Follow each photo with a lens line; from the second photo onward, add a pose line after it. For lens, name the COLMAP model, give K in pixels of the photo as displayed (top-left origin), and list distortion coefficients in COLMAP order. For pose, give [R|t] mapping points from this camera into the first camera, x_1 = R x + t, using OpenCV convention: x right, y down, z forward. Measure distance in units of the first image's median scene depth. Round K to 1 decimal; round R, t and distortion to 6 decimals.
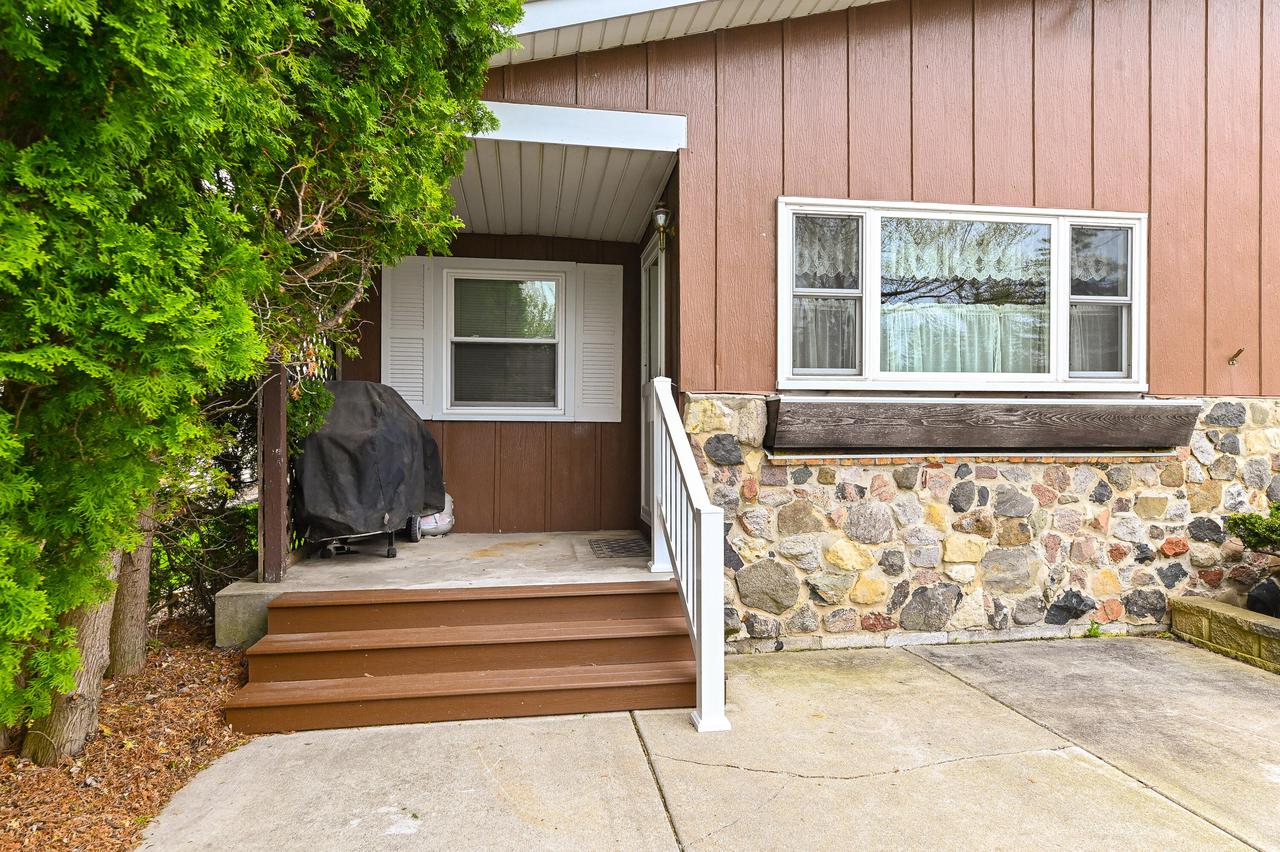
lens RADIAL K [[761.8, 0, 639.1], [0, 761.8, 437.7], [0, 0, 1]] dist [0.002200, -0.000450]
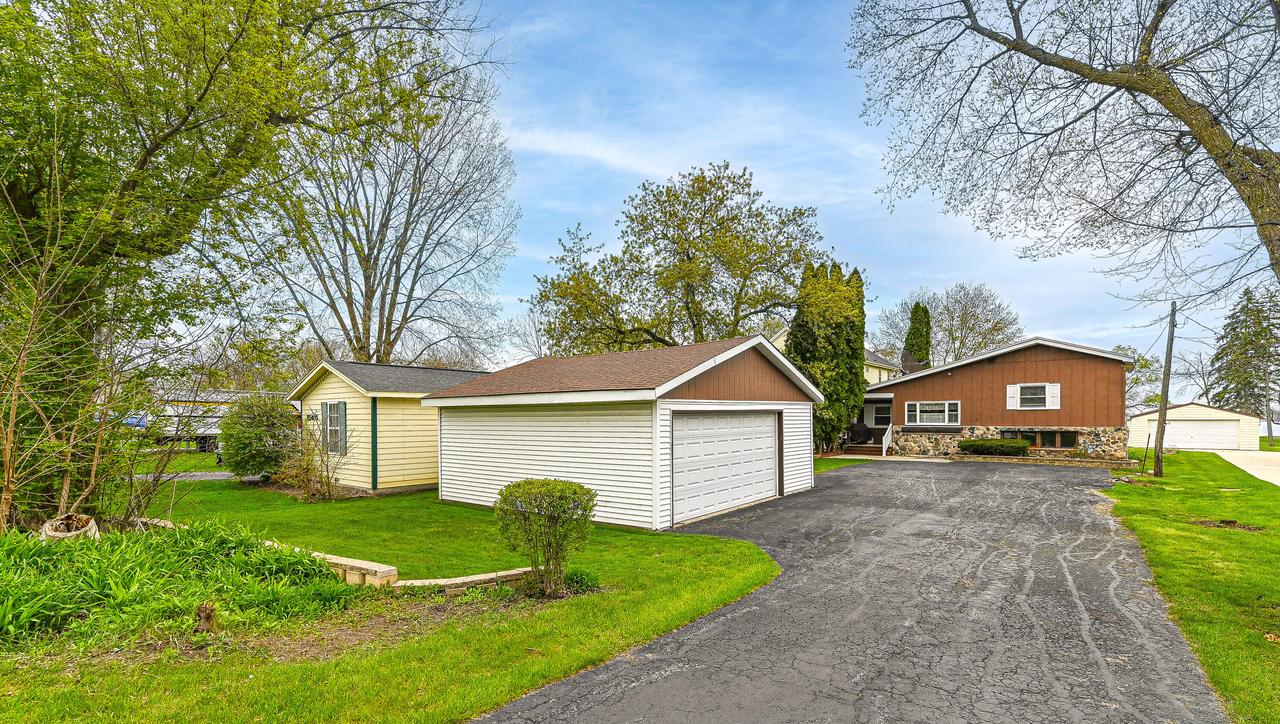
lens RADIAL K [[582.2, 0, 638.2], [0, 582.2, 422.3], [0, 0, 1]] dist [0.001270, 0.000054]
pose [[0.667773, 0.001593, -0.744363, 2.925638], [-0.011980, 0.999891, -0.008607, -0.002244], [0.744268, 0.014665, 0.667720, -5.341974]]
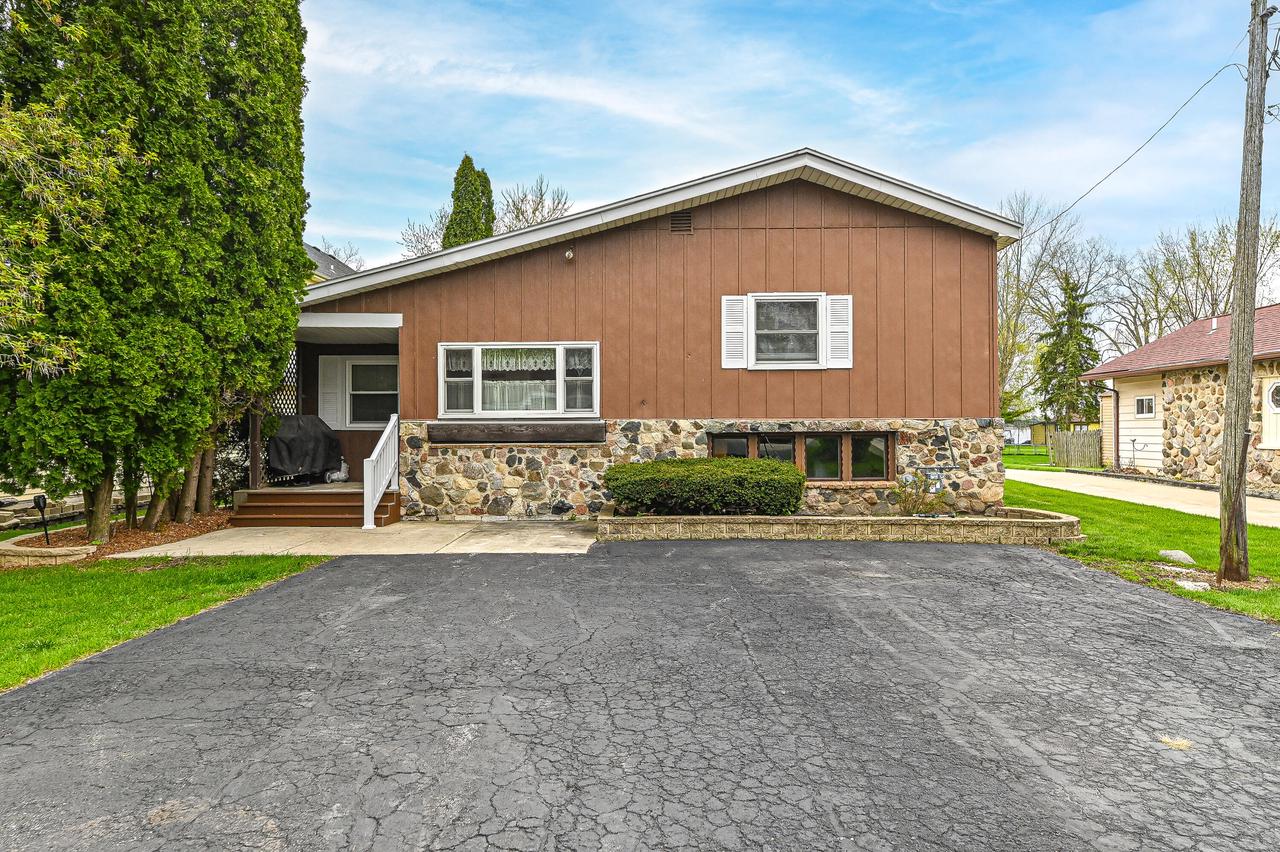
lens RADIAL K [[863.9, 0, 644.2], [0, 863.9, 420.1], [0, 0, 1]] dist [0.007995, 0.000918]
pose [[0.982510, -0.007603, -0.186056, 1.370179], [0.003240, 0.999713, -0.023738, 0.013084], [0.186183, 0.022720, 0.982252, -1.679712]]
